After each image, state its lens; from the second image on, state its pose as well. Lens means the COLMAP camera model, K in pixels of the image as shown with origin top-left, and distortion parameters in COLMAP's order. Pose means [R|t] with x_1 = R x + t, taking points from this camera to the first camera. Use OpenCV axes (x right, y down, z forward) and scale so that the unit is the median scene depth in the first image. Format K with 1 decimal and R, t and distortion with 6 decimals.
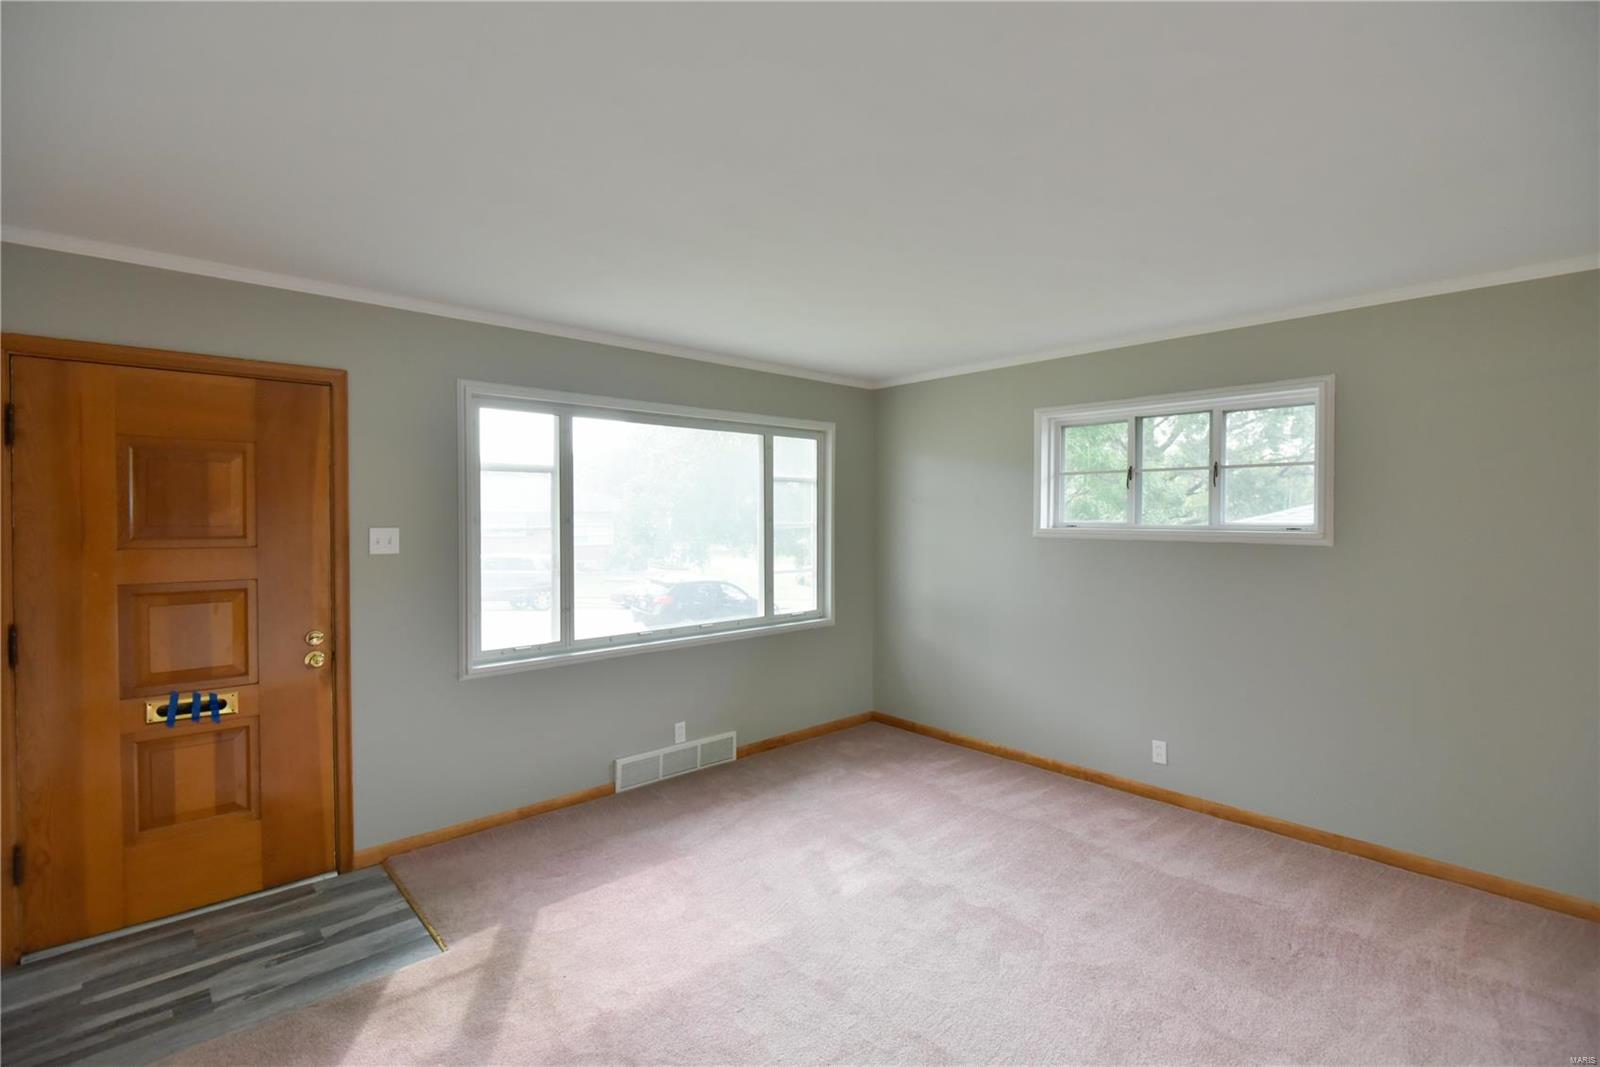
lens RADIAL K [[730.7, 0, 801.3], [0, 730.7, 521.2], [0, 0, 1]] dist [-0.011876, -0.001529]
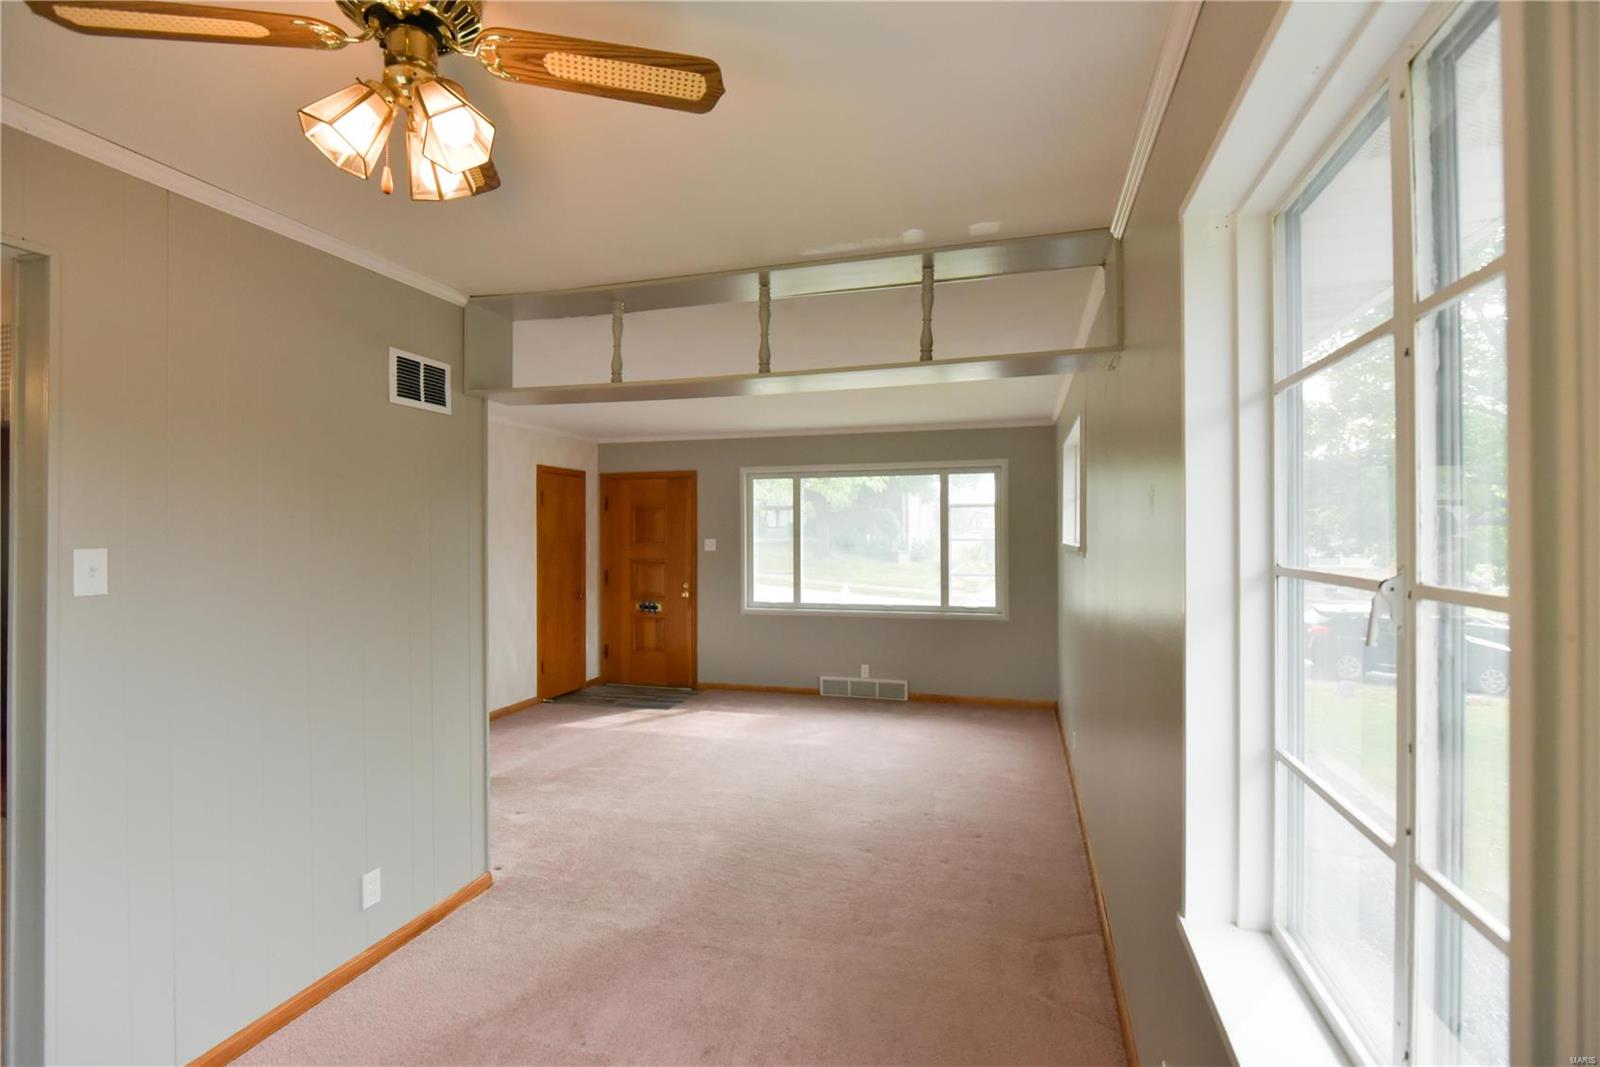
lens RADIAL K [[730.7, 0, 801.5], [0, 730.7, 531.6], [0, 0, 1]] dist [-0.011876, -0.001529]
pose [[0.524236, -0.010986, -0.851502, 1.236333], [-0.007315, 0.999822, -0.017403, 0.019721], [0.851542, 0.015352, 0.524062, 0.062547]]
